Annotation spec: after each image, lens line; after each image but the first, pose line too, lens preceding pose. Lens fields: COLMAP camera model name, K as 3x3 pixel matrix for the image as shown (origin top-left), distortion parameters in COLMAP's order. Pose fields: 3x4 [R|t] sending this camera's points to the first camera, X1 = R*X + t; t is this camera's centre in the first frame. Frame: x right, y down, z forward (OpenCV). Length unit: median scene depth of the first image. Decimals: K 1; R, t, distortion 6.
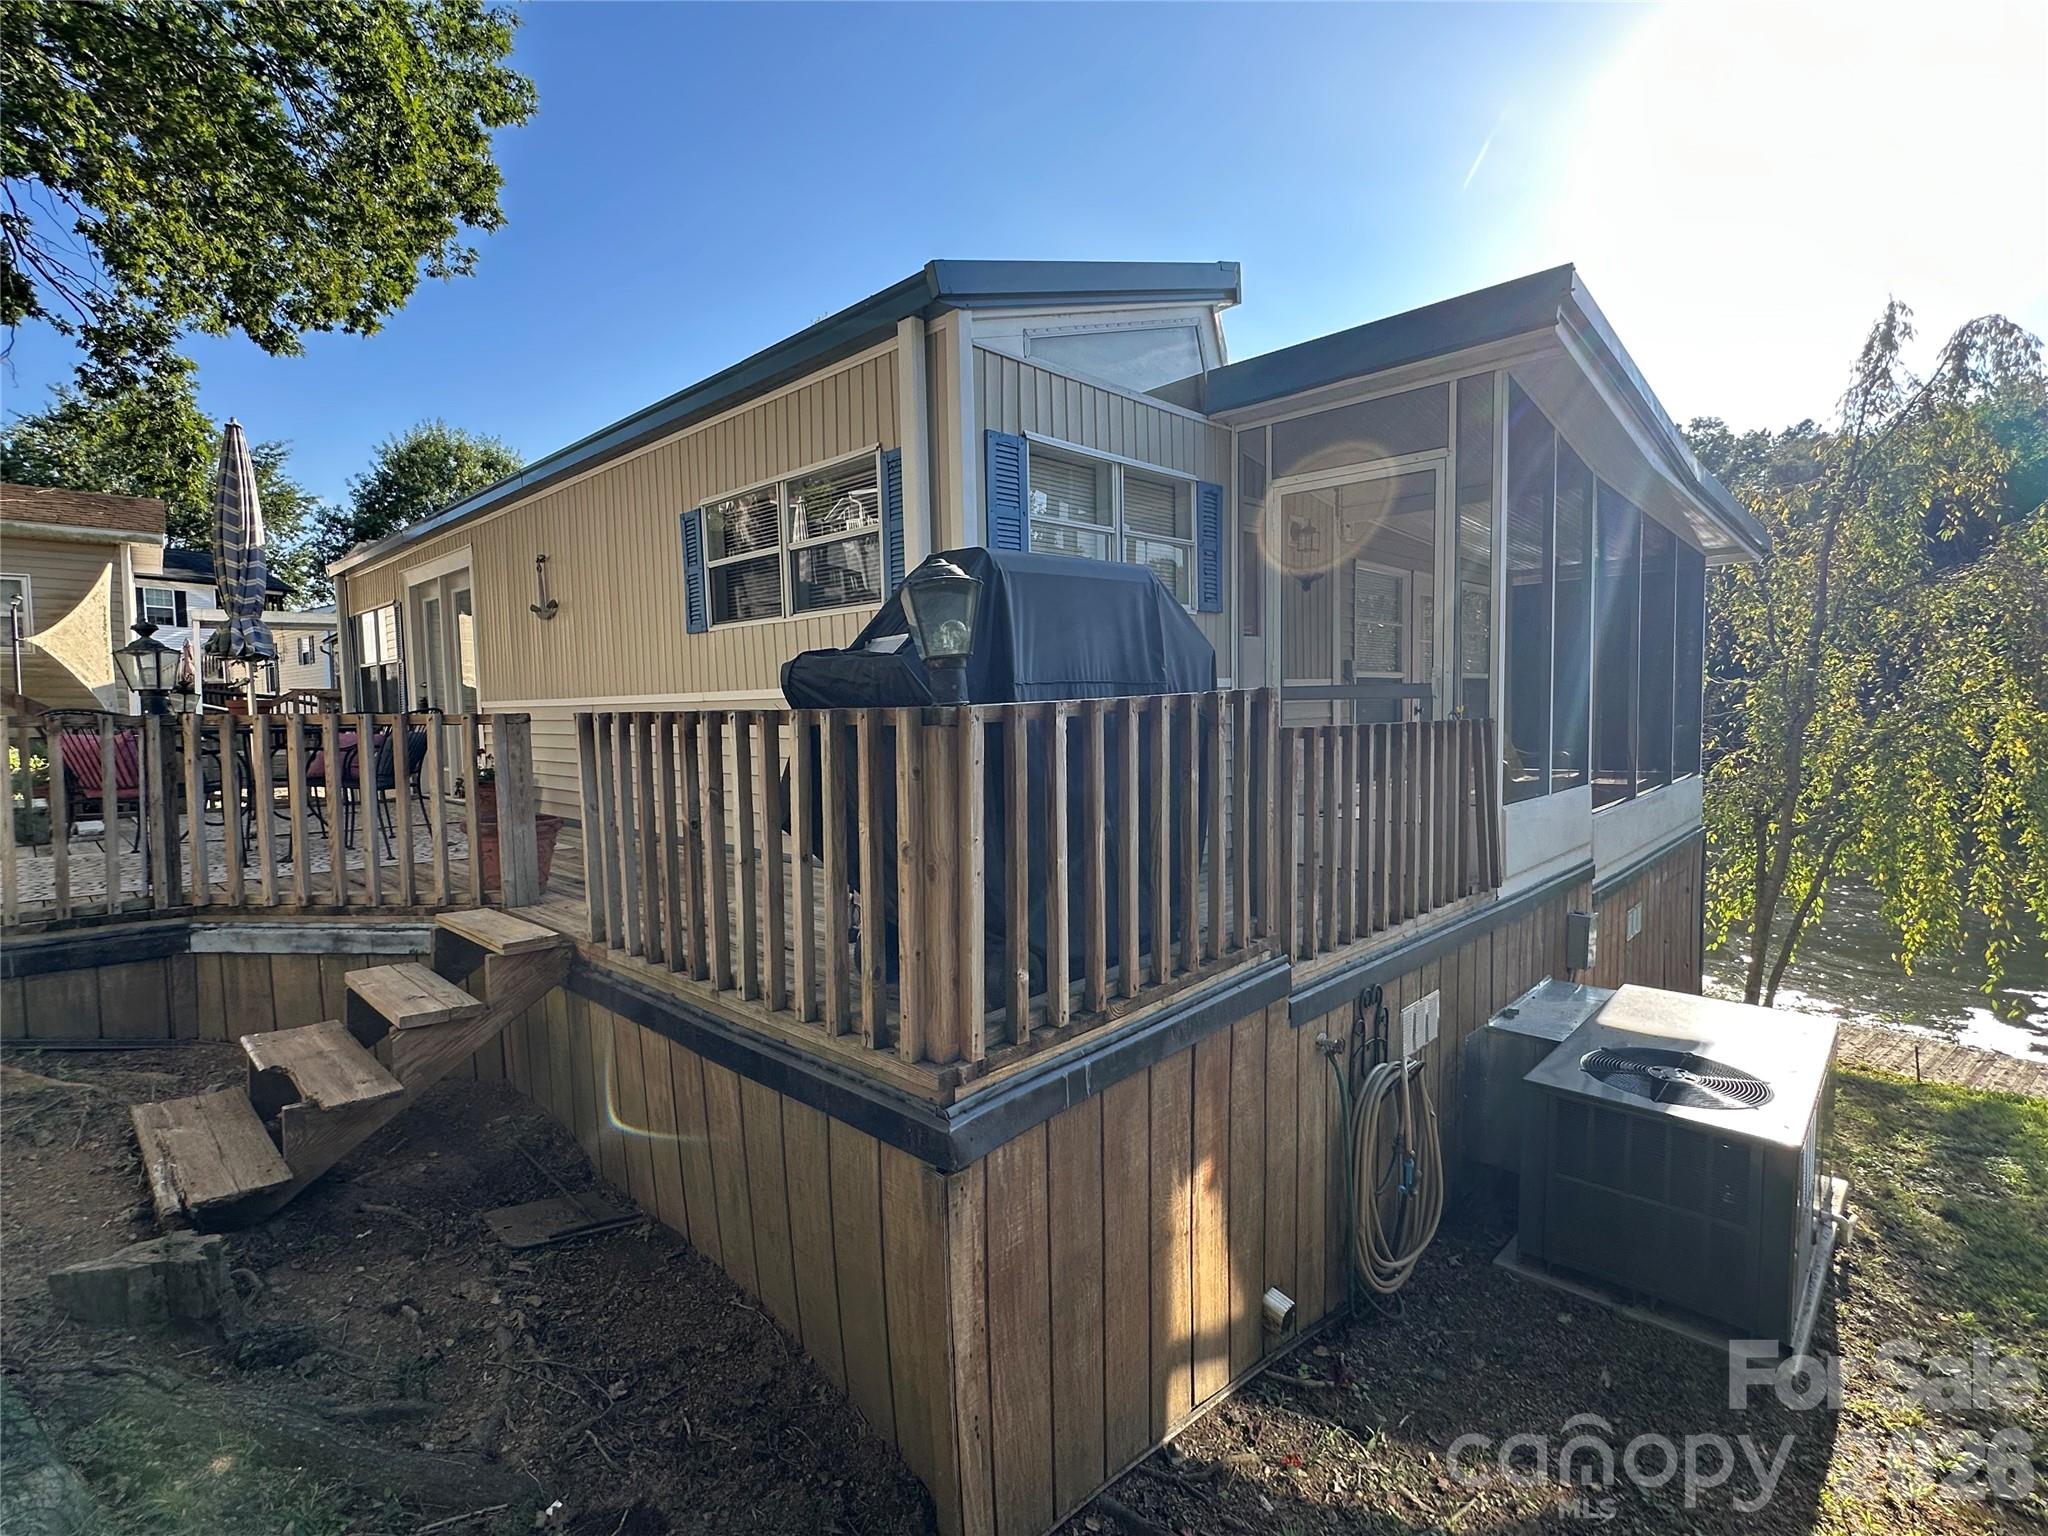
lens RADIAL K [[981.1, 0, 1027.1], [0, 981.1, 769.8], [0, 0, 1]] dist [0.003557, 0.000635]
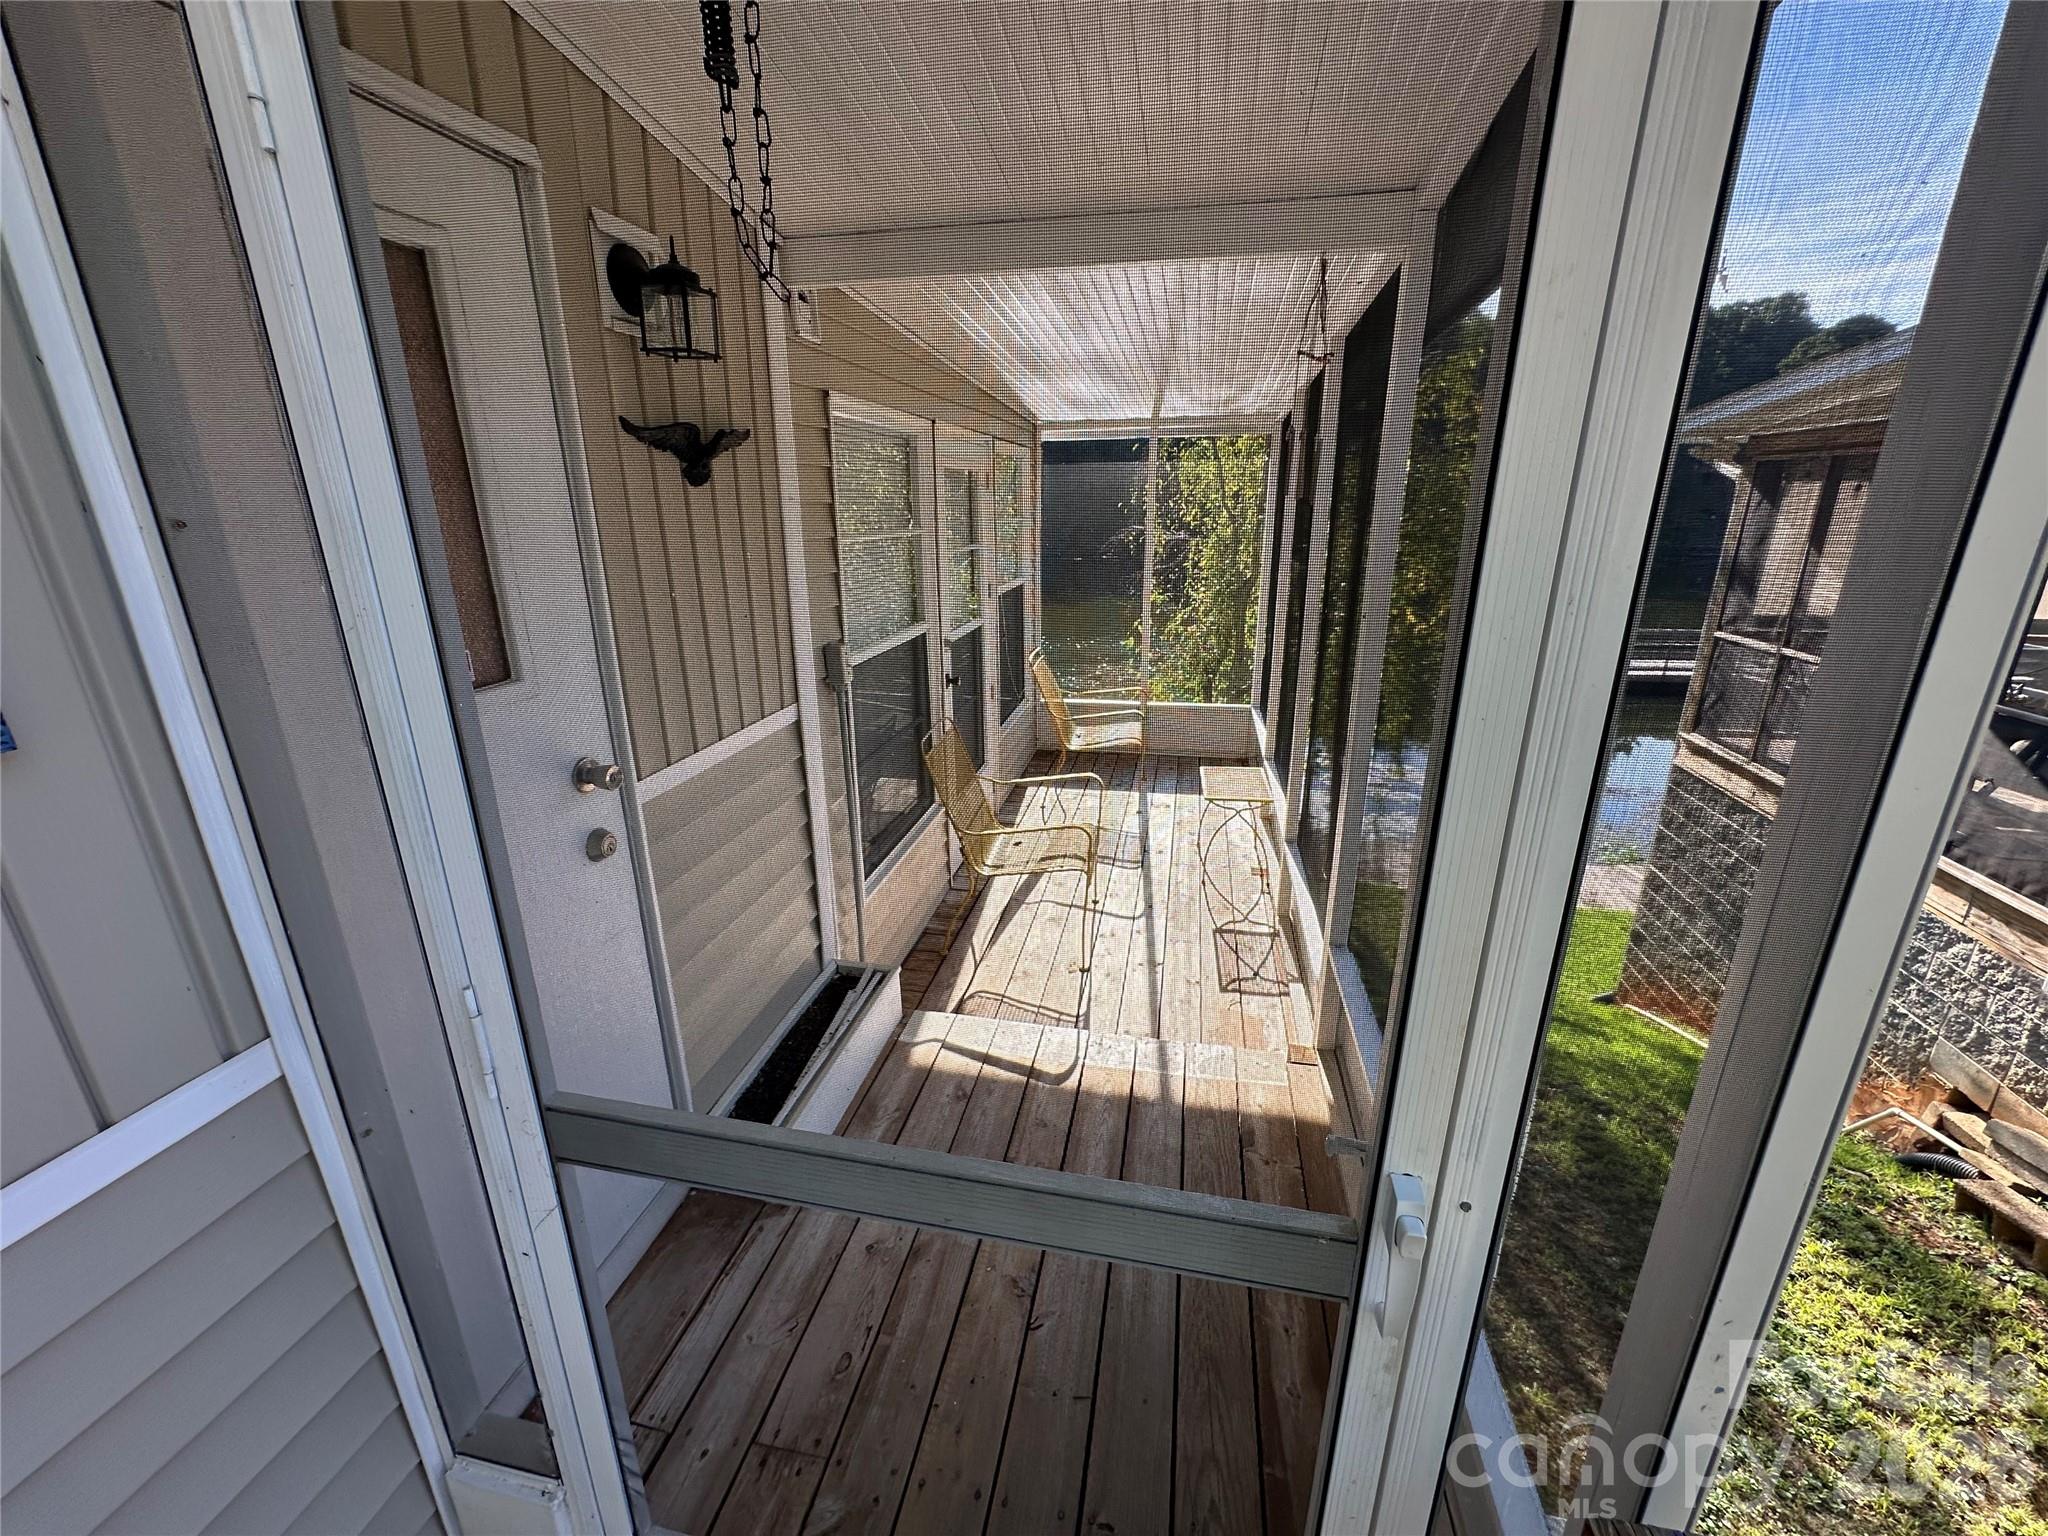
lens RADIAL K [[823.7, 0, 1022.2], [0, 823.7, 767.9], [0, 0, 1]] dist [-0.003477, 0.000252]
pose [[0.845524, -0.152716, 0.511631, 0.208414], [0.025305, 0.968609, 0.247299, -0.148363], [-0.533337, -0.196150, 0.822847, 0.657934]]
